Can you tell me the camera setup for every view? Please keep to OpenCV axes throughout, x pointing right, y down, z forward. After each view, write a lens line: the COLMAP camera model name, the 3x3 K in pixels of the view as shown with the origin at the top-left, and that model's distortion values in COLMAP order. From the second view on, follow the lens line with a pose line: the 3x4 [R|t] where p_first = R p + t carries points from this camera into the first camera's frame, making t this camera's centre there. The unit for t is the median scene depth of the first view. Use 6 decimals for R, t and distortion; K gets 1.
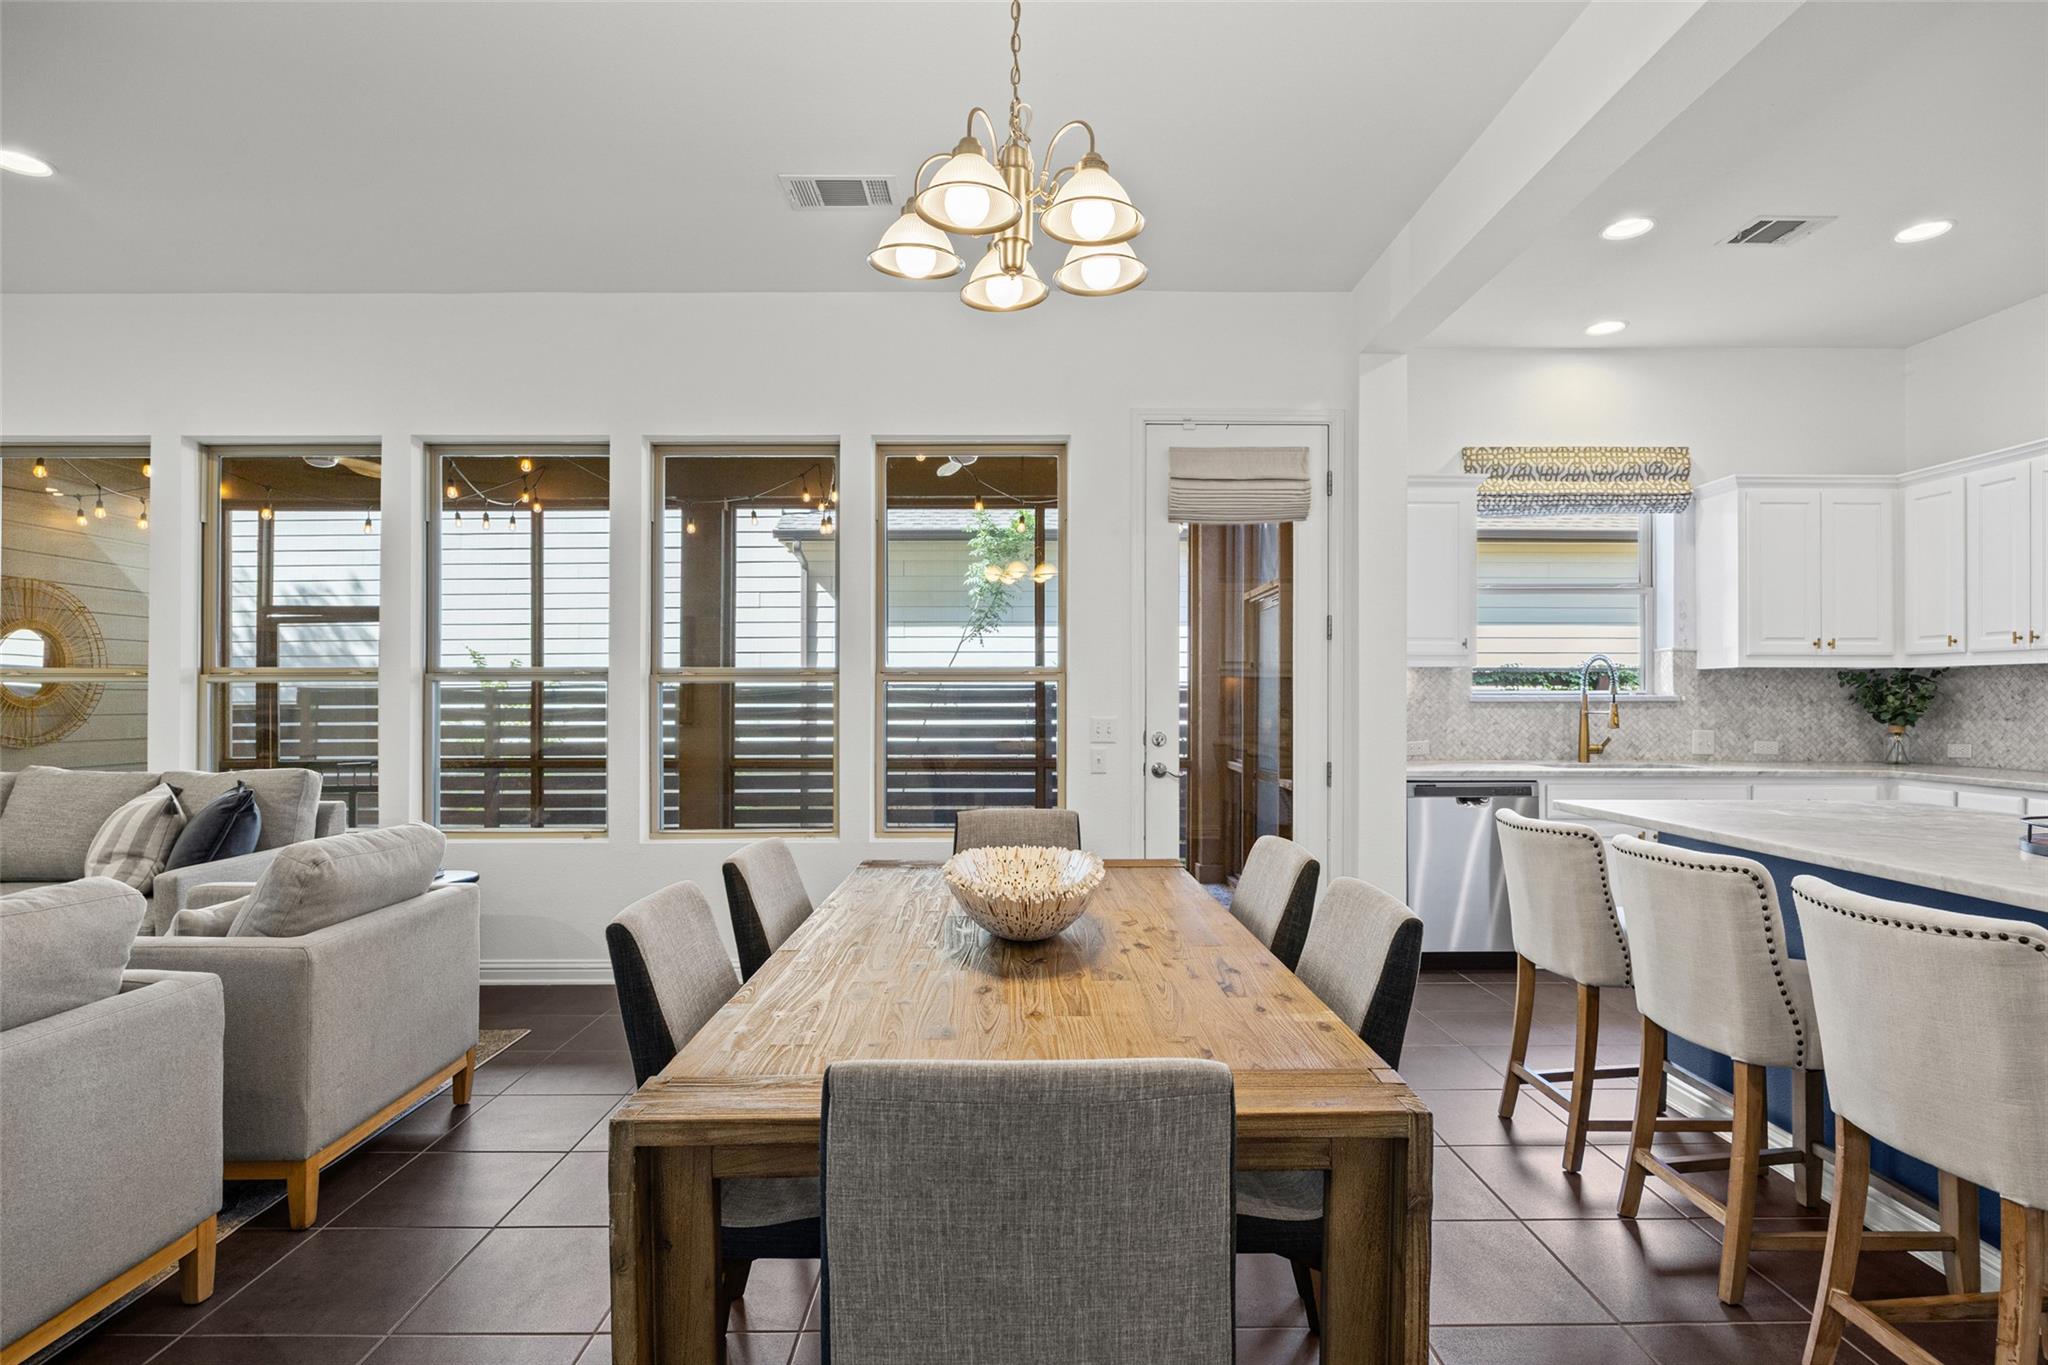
lens RADIAL K [[1018.0, 0, 1020.9], [0, 1018.0, 694.4], [0, 0, 1]] dist [-0.004373, -0.000818]
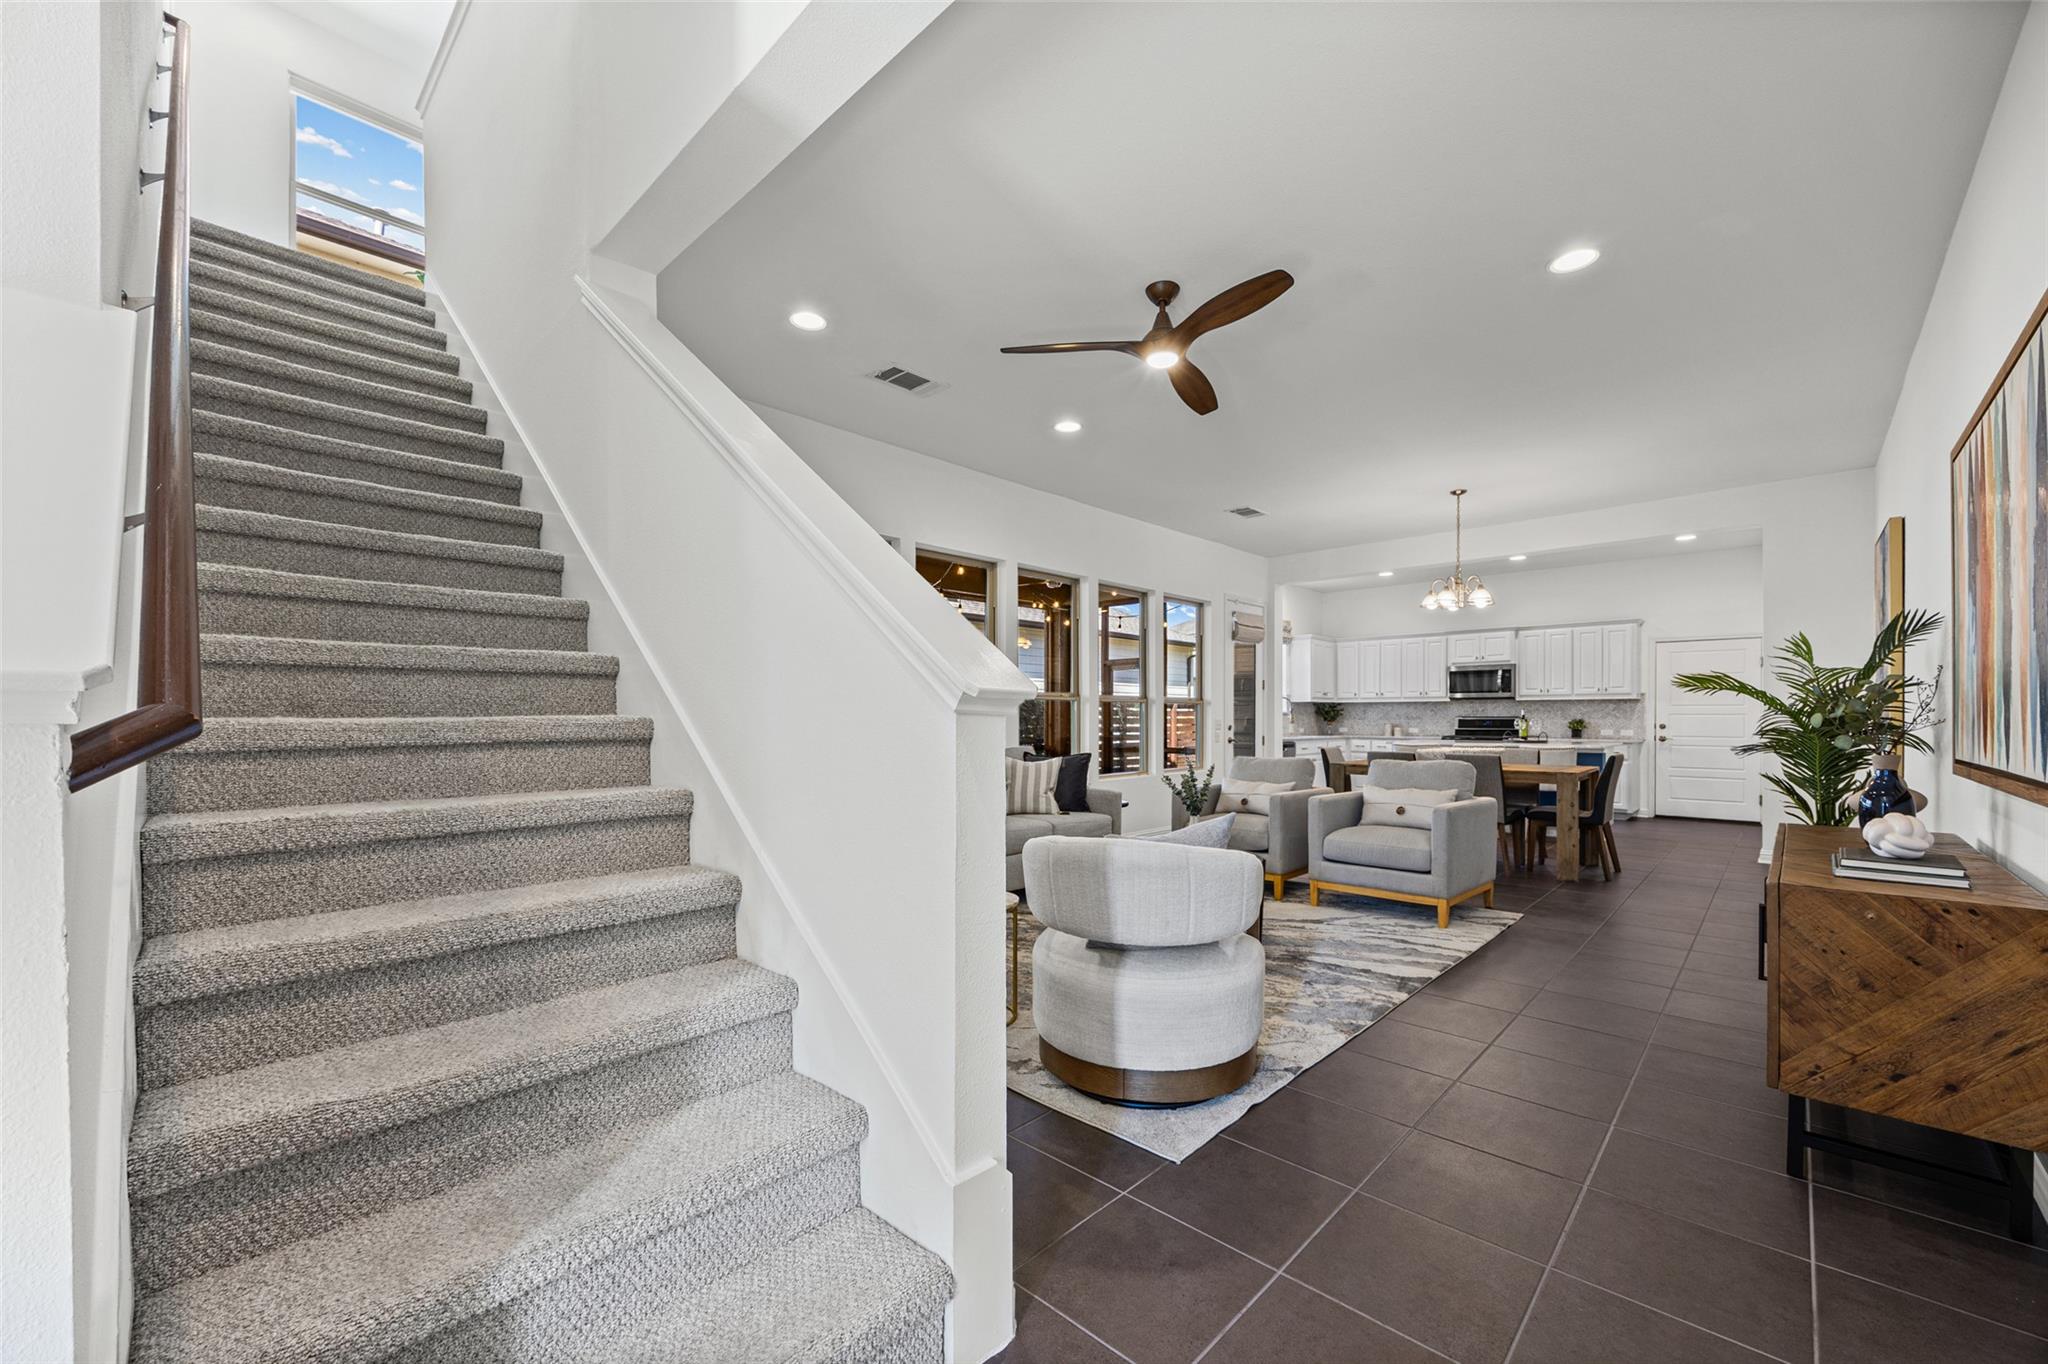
lens RADIAL K [[799.7, 0, 1036.2], [0, 799.7, 719.4], [0, 0, 1]] dist [0.004116, 0.000021]
pose [[0.690619, -0.000692, 0.723219, -1.426422], [-0.003453, 0.999985, 0.004254, 0.016146], [-0.723211, -0.005435, 0.690606, -0.001252]]
